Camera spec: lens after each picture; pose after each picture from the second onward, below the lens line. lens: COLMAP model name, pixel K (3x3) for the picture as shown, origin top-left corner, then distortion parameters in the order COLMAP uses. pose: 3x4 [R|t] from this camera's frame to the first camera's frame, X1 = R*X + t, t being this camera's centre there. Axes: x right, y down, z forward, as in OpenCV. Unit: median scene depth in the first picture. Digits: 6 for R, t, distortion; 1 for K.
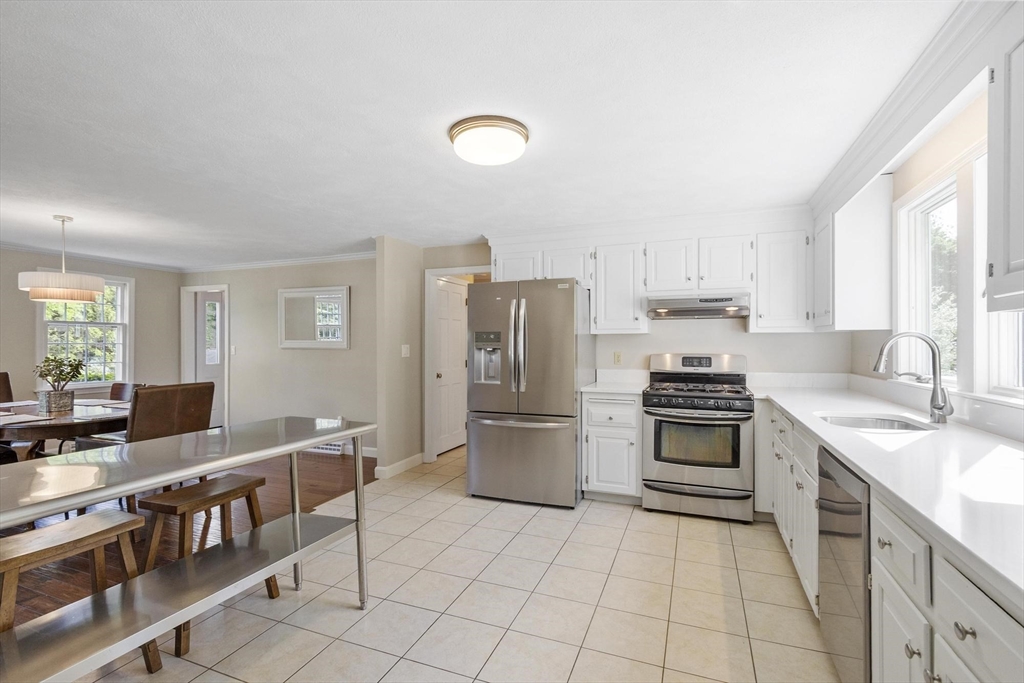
lens RADIAL K [[470.1, 0, 513.3], [0, 470.1, 345.4], [0, 0, 1]] dist [0.001108, -0.000017]
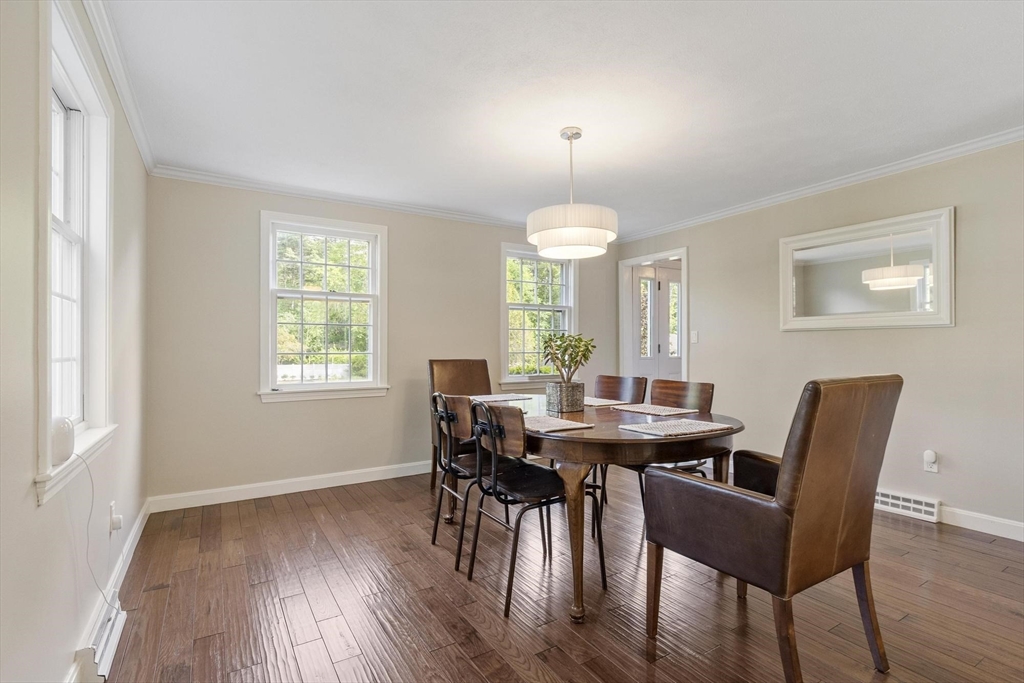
lens RADIAL K [[490.5, 0, 511.6], [0, 490.5, 346.2], [0, 0, 1]] dist [0.000657, 0.000036]
pose [[0.796386, -0.005882, -0.604760, -0.411717], [0.002632, 0.999977, -0.006260, 0.032576], [0.604783, 0.003393, 0.796383, 0.257744]]
